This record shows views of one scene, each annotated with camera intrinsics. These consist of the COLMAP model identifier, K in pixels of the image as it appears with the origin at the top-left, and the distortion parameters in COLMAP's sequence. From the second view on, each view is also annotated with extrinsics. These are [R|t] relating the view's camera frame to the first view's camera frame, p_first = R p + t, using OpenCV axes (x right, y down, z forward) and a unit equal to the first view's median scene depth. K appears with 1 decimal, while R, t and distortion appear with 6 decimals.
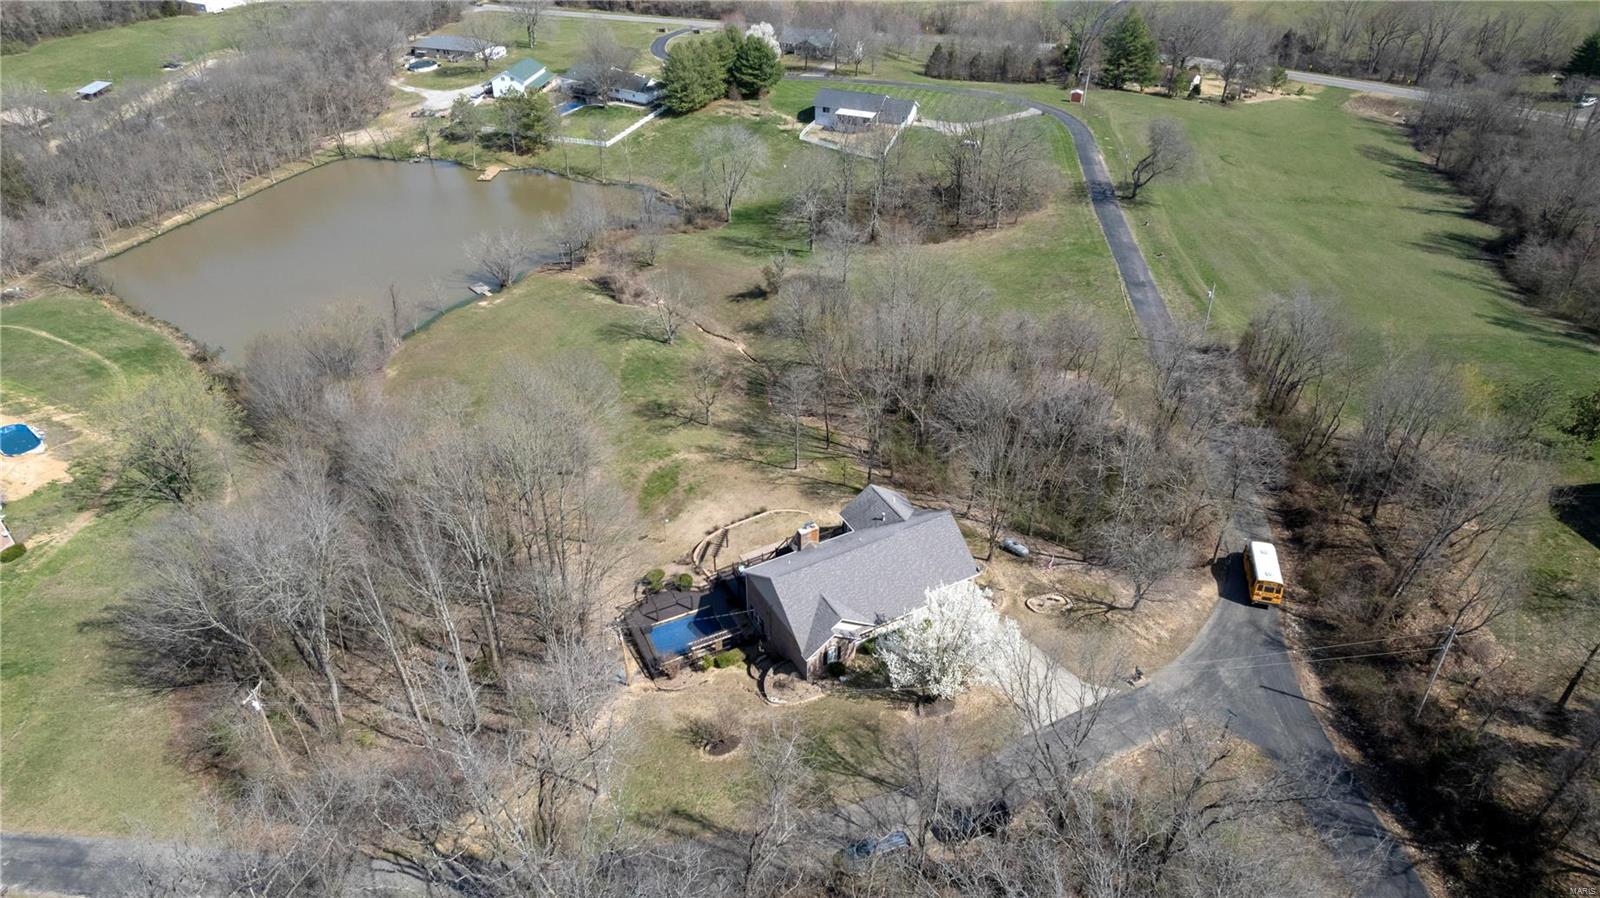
lens RADIAL K [[1032.8, 0, 809.1], [0, 1032.8, 455.5], [0, 0, 1]] dist [-0.059617, 0.043089]
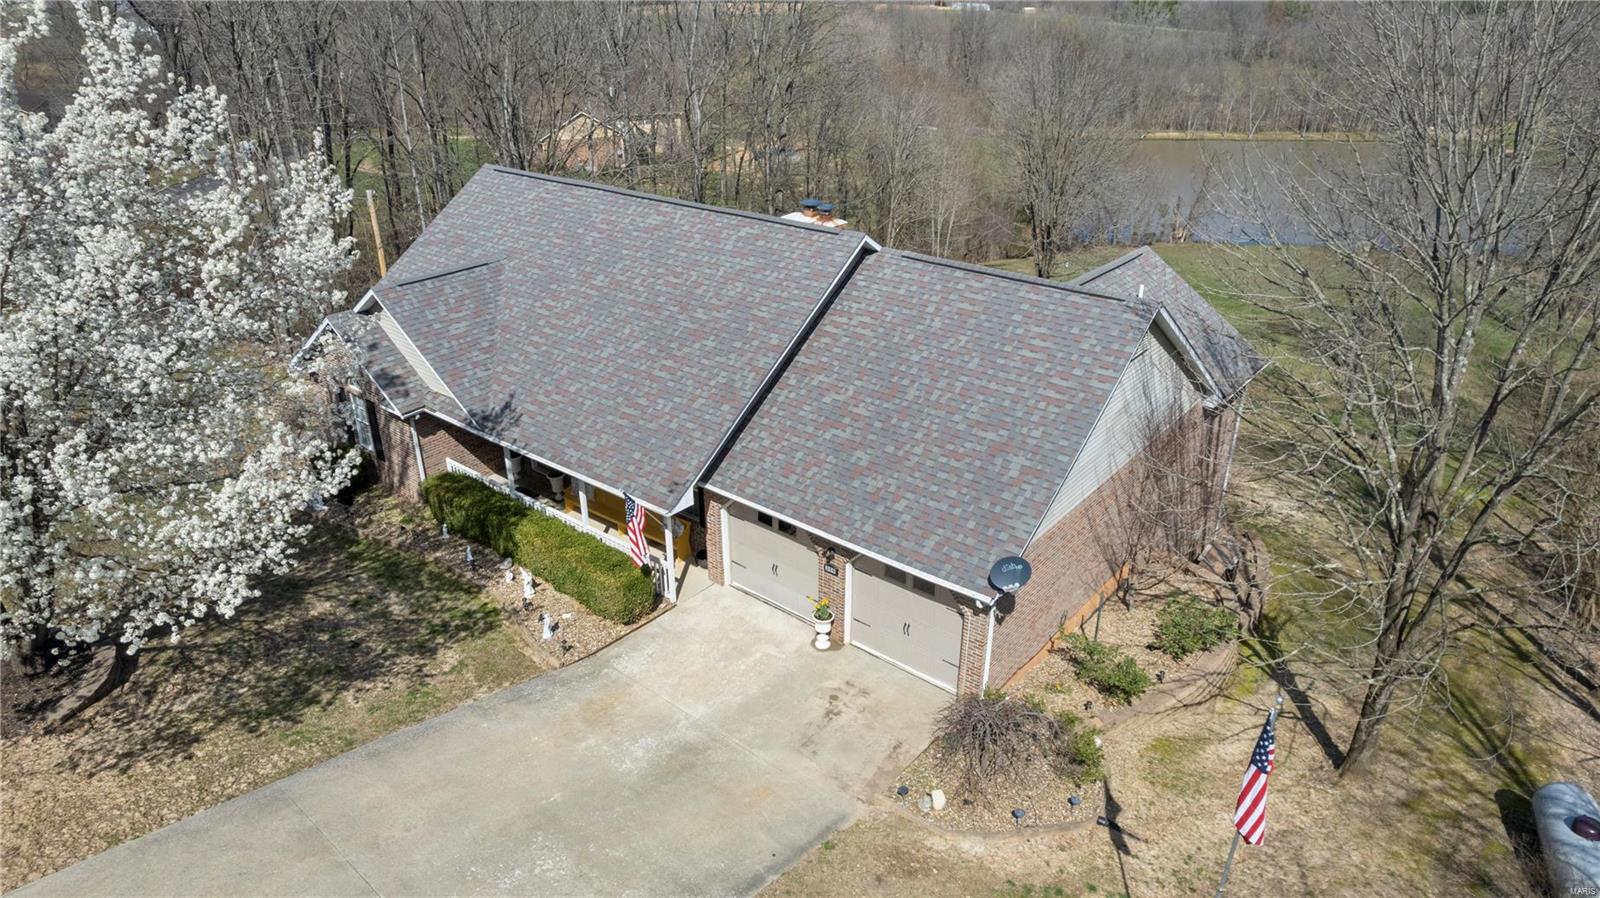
lens RADIAL K [[1032.8, 0, 806.0], [0, 1032.8, 445.2], [0, 0, 1]] dist [-0.059617, 0.043089]
pose [[0.388390, 0.396699, -0.831735, 0.136075], [-0.529818, 0.834620, 0.150669, 0.039546], [0.753953, 0.382150, 0.534337, 0.412807]]
